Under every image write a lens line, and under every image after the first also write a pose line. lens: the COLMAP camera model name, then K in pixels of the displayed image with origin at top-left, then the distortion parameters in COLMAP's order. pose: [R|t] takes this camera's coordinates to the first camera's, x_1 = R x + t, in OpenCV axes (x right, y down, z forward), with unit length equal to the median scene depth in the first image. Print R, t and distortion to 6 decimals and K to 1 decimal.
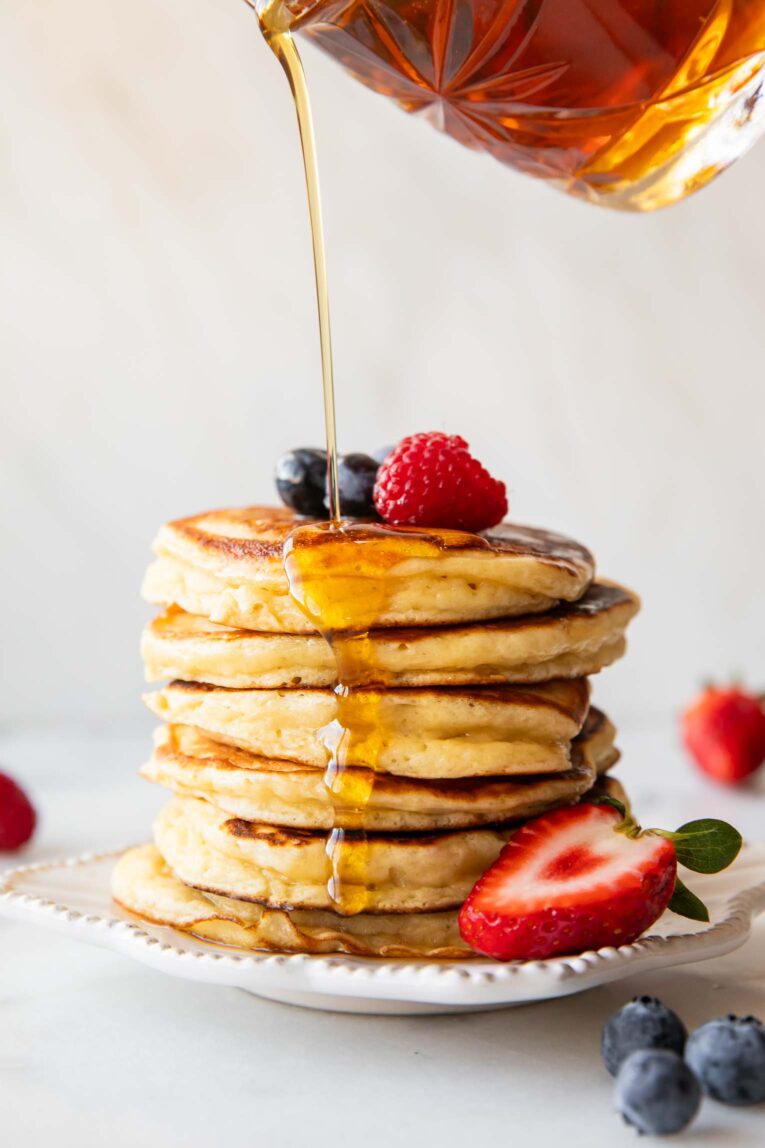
lens RADIAL K [[2030.8, 0, 408.6], [0, 2030.8, 573.0], [0, 0, 1]] dist [-0.024249, 0.193493]
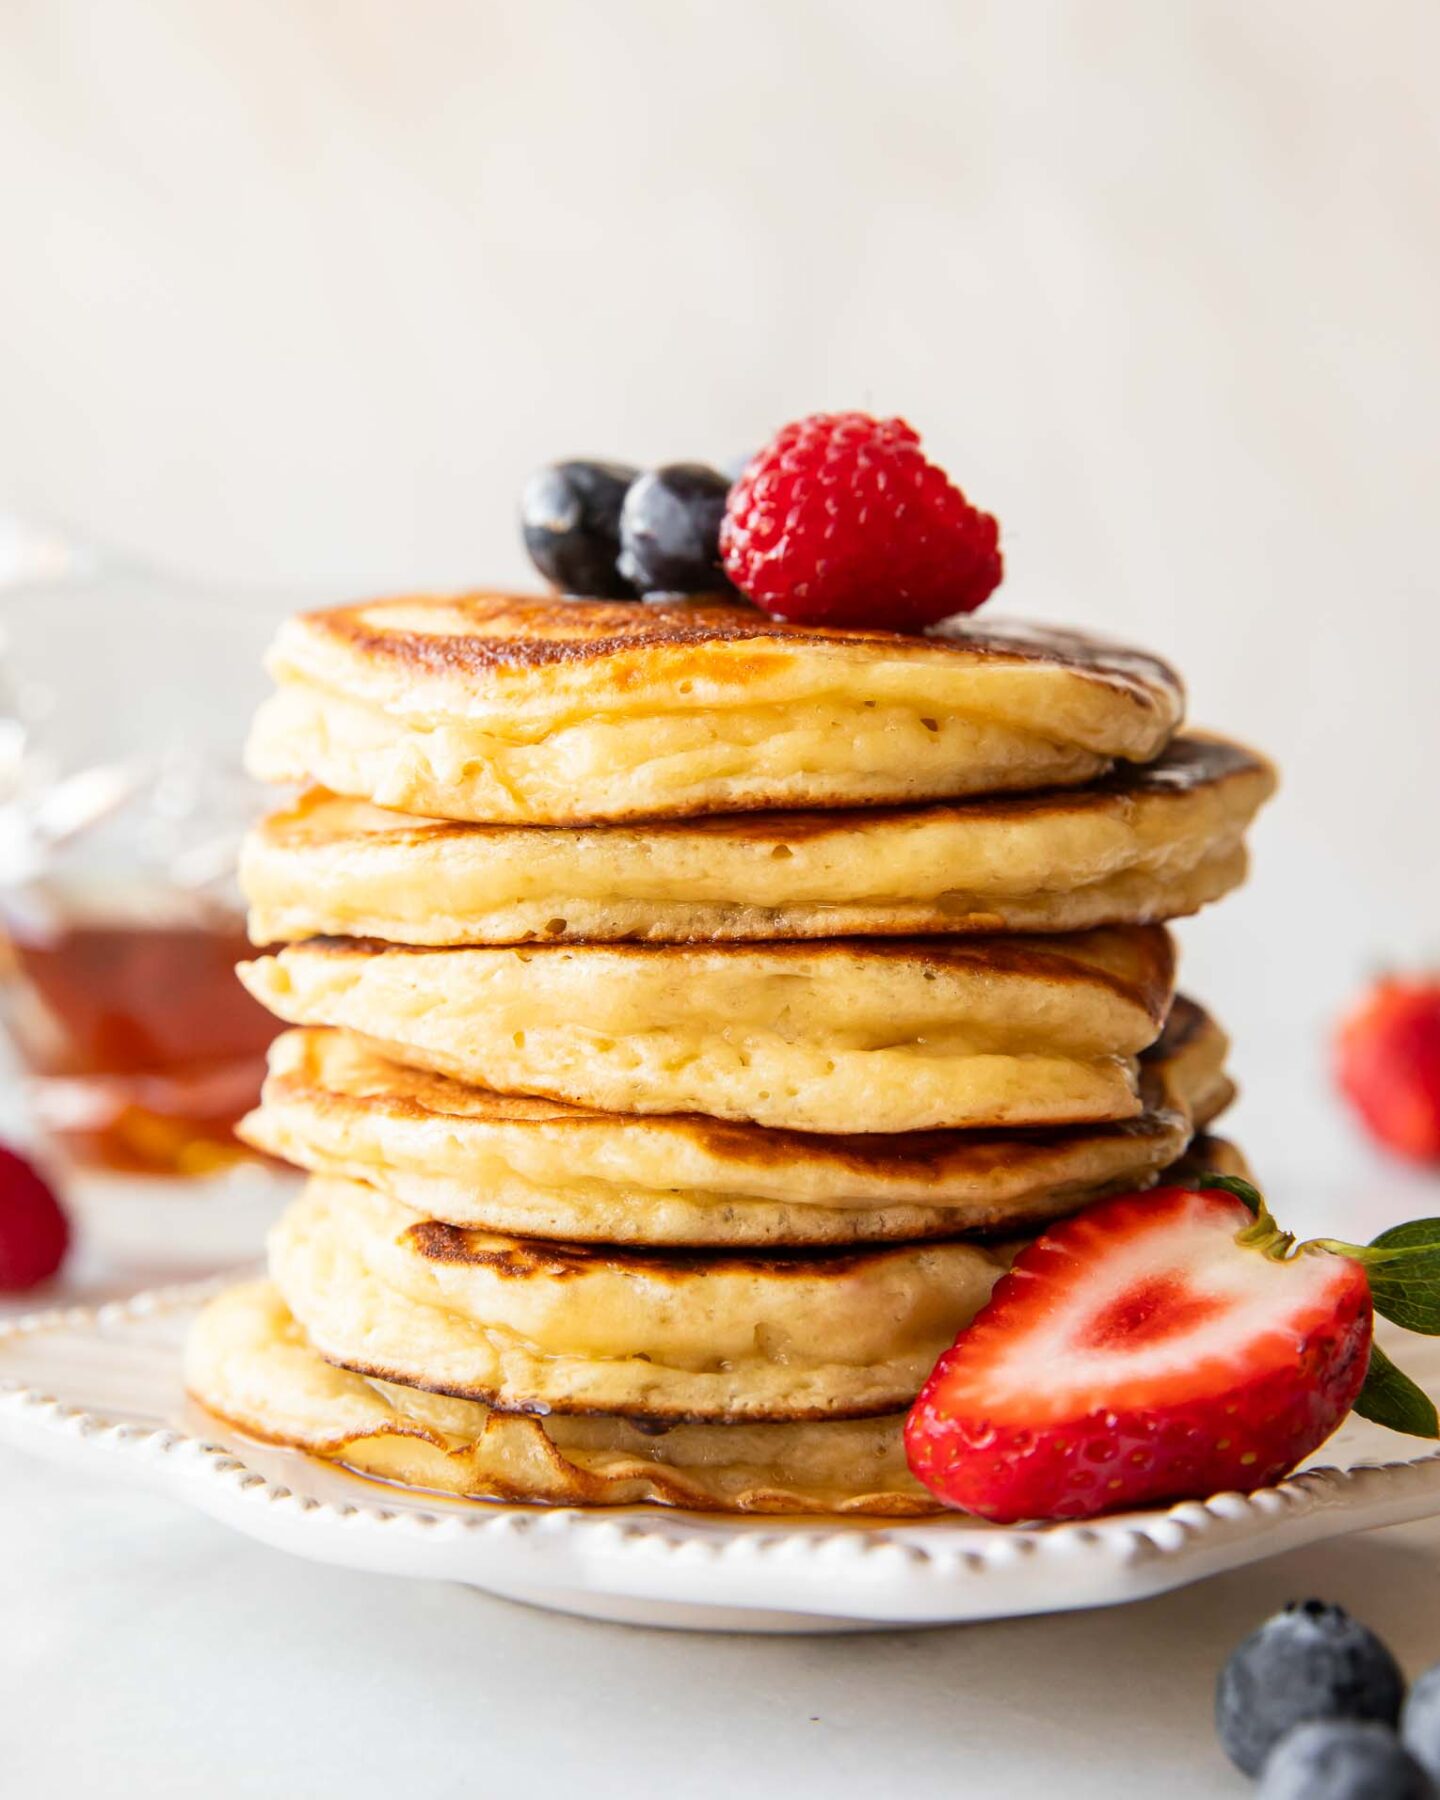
lens RADIAL K [[3424.5, 0, 720.0], [0, 3424.5, 900.0], [0, 0, 1]] dist [-0.031822, -0.213931]
pose [[0.999603, -0.005675, -0.027615, 0.004553], [0.006168, 0.999823, 0.017770, 0.033030], [0.027509, -0.017933, 0.999461, 0.210574]]
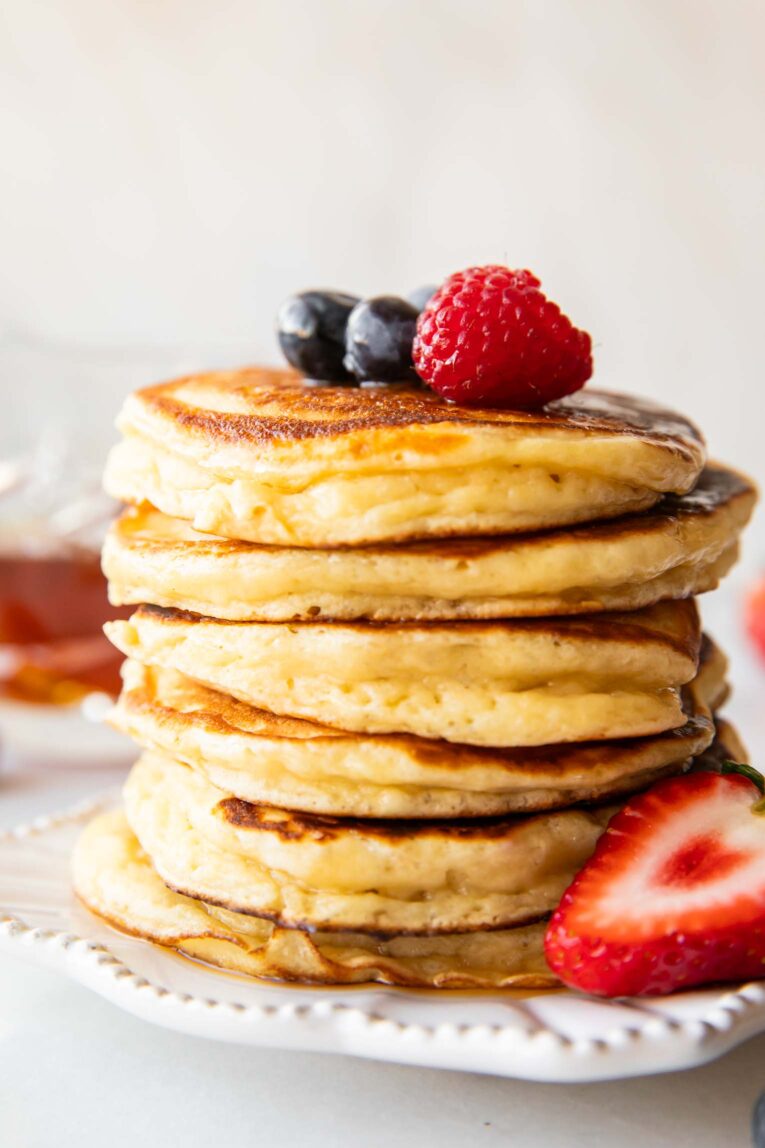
lens RADIAL K [[1886.7, 0, 384.9], [0, 1886.7, 587.7], [0, 0, 1]] dist [-0.052331, -0.066969]
pose [[0.999955, -0.009518, -0.000625, -0.029601], [0.009537, 0.996057, 0.088200, -0.014646], [-0.000217, -0.088202, 0.996103, 0.332139]]
